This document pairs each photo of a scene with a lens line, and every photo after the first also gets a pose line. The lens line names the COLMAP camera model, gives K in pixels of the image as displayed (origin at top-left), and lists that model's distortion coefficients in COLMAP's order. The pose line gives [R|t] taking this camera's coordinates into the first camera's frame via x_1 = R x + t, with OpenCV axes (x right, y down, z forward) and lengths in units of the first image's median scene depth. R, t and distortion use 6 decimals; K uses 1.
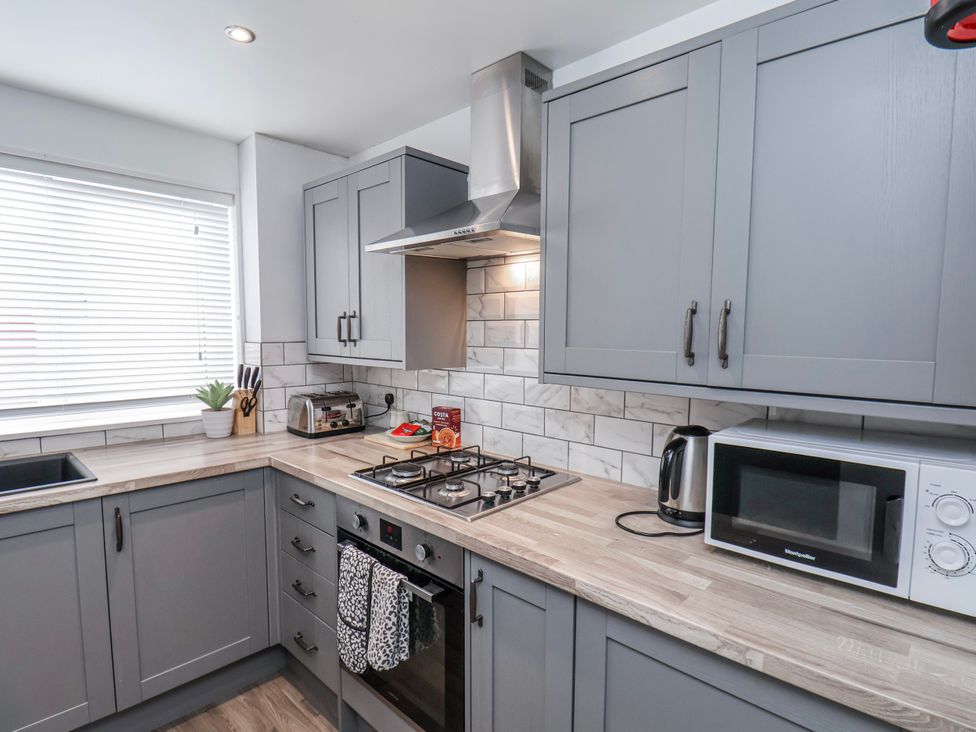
lens RADIAL K [[518.5, 0, 493.8], [0, 518.5, 368.9], [0, 0, 1]] dist [-0.001087, -0.009063]
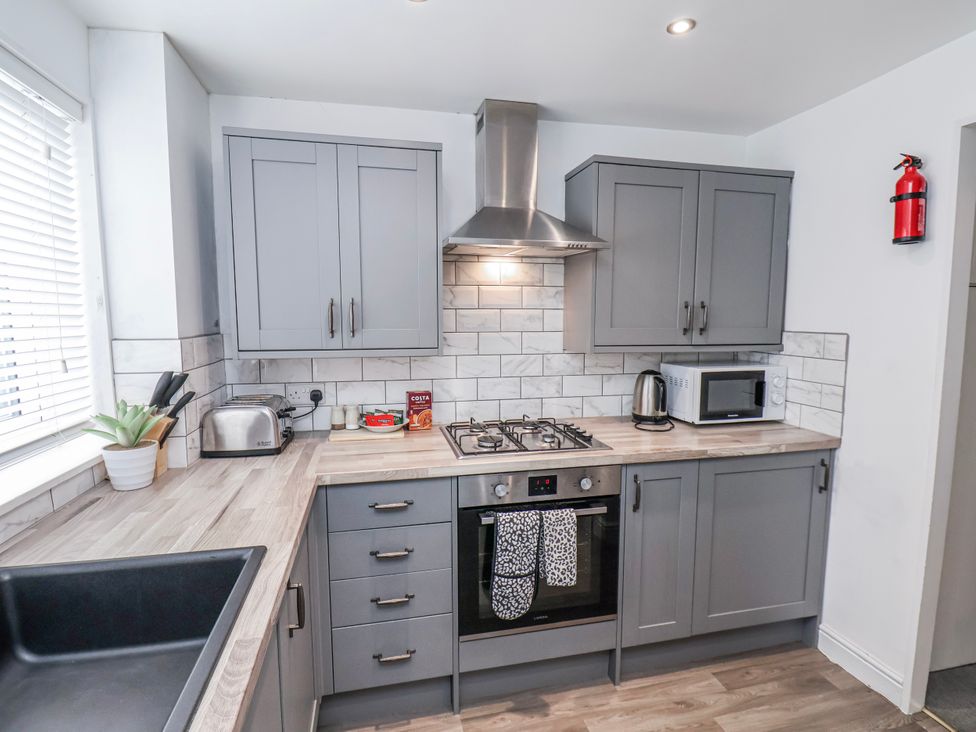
lens RADIAL K [[518.5, 0, 487.3], [0, 518.5, 369.5], [0, 0, 1]] dist [-0.001087, -0.009063]
pose [[0.555403, -0.092010, 0.826476, -0.882406], [0.067382, 0.995571, 0.065553, -0.029512], [-0.828847, 0.019282, 0.559143, 0.294296]]
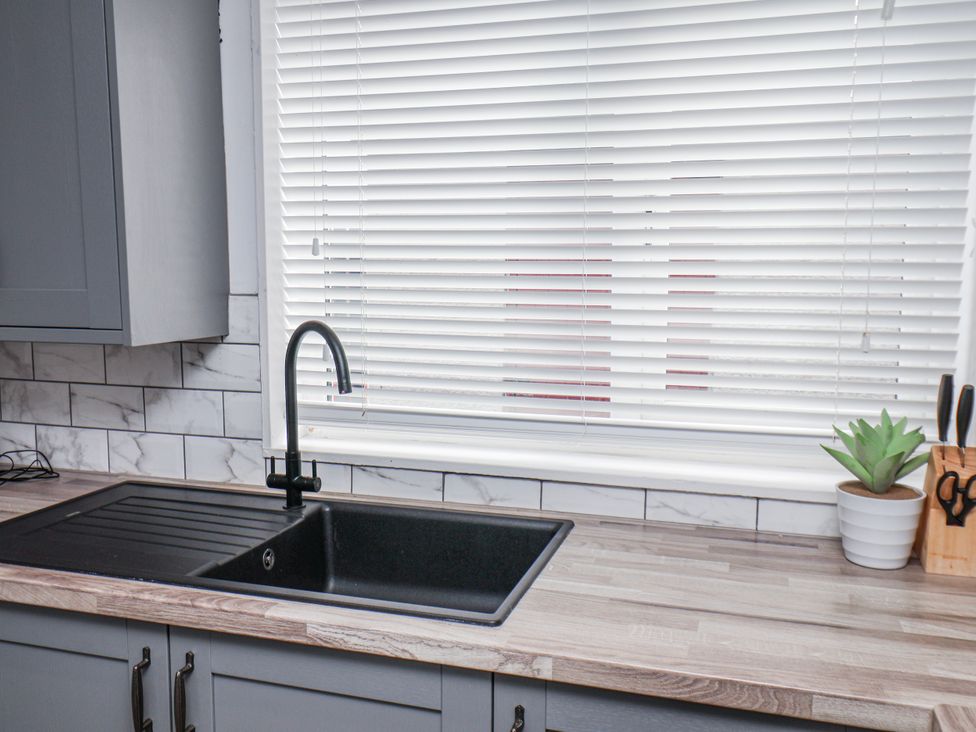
lens RADIAL K [[870.1, 0, 493.6], [0, 870.1, 369.2], [0, 0, 1]] dist [0.012636, -0.010260]
pose [[0.436785, 0.093765, -0.894666, -0.113538], [-0.071312, 0.995032, 0.069469, -0.033358], [0.896735, 0.033458, 0.441302, 0.518303]]
